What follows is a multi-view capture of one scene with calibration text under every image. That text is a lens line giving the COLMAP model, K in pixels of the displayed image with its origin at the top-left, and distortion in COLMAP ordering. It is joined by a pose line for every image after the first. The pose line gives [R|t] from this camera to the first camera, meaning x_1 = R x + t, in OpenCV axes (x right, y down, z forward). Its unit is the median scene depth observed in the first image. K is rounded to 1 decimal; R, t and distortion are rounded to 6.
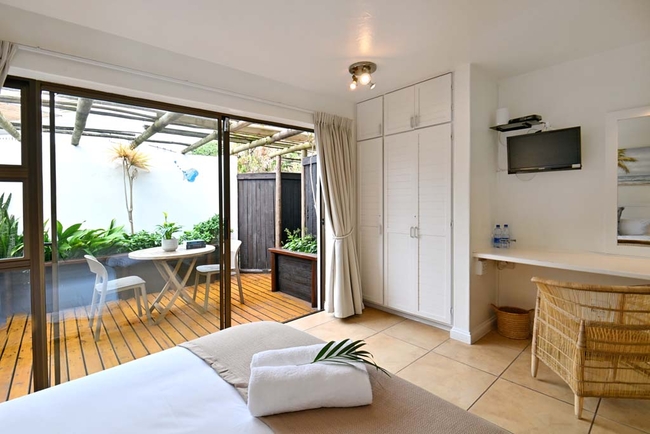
lens RADIAL K [[302.0, 0, 324.1], [0, 302.0, 204.4], [0, 0, 1]] dist [-0.022220, -0.000262]
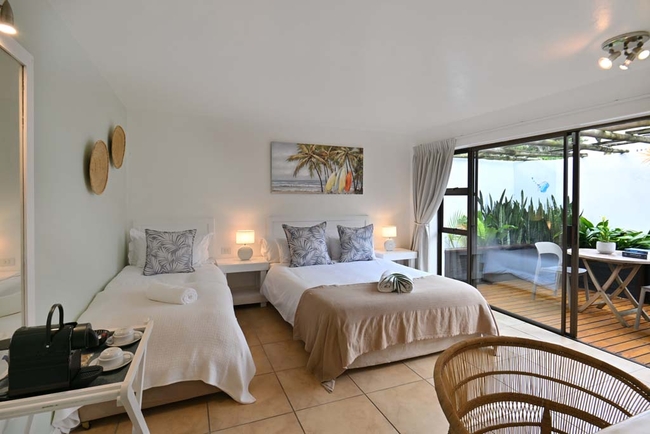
lens RADIAL K [[320.9, 0, 313.5], [0, 320.9, 194.6], [0, 0, 1]] dist [-0.001172, 0.000150]
pose [[-0.362716, 0.007295, -0.931871, 1.070418], [-0.008623, 0.999900, 0.011184, -0.067315], [0.931860, 0.012092, -0.362617, 0.543737]]
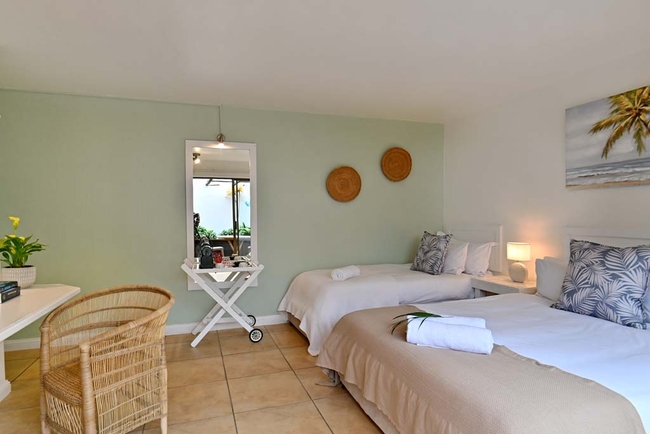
lens RADIAL K [[379.2, 0, 323.9], [0, 379.2, 218.2], [0, 0, 1]] dist [-0.007677, -0.001076]
pose [[-0.920566, 0.020320, 0.390058, -0.092942], [0.025879, 0.999625, 0.009001, 0.004120], [-0.389729, 0.018380, -0.920746, 1.176371]]
